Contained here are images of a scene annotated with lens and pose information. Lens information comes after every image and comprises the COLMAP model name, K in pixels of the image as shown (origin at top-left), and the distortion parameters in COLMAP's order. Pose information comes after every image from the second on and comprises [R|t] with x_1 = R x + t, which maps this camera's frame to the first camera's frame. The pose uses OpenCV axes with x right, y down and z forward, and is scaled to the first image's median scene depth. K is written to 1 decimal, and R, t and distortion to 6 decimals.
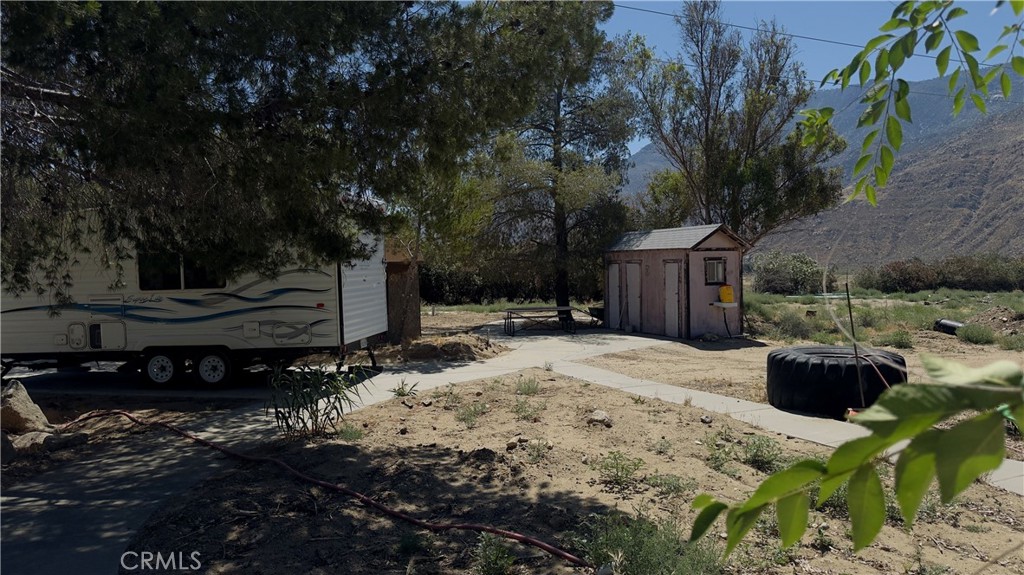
lens RADIAL K [[719.1, 0, 523.0], [0, 719.1, 284.4], [0, 0, 1]] dist [0.038008, -0.056864]
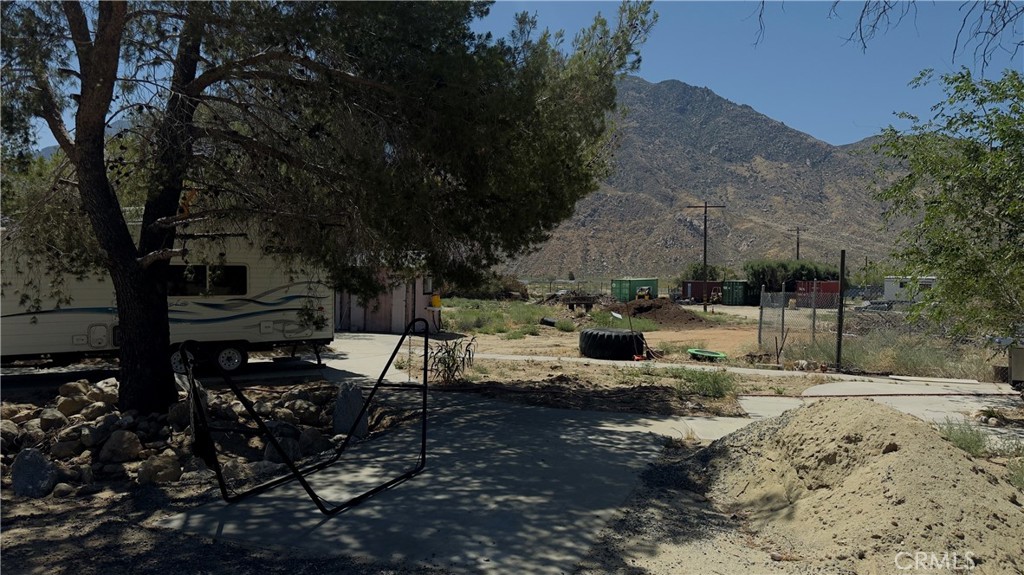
lens RADIAL K [[719.1, 0, 517.4], [0, 719.1, 289.3], [0, 0, 1]] dist [0.038008, -0.056864]
pose [[0.753612, 0.015092, 0.657146, -1.110187], [-0.012817, 0.999884, -0.008266, -0.000479], [-0.657194, -0.002193, 0.753718, -0.350275]]
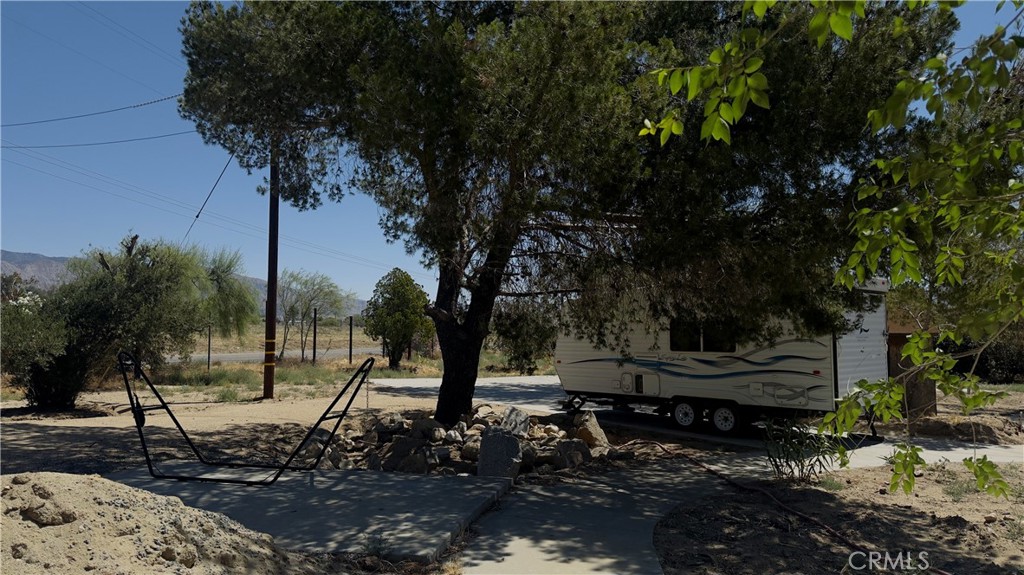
lens RADIAL K [[719.1, 0, 516.3], [0, 719.1, 283.3], [0, 0, 1]] dist [0.038008, -0.056864]
pose [[0.765540, -0.011025, -0.643294, 0.101312], [-0.046601, 0.996277, -0.072532, -0.006181], [0.641698, 0.085505, 0.762176, -0.194970]]
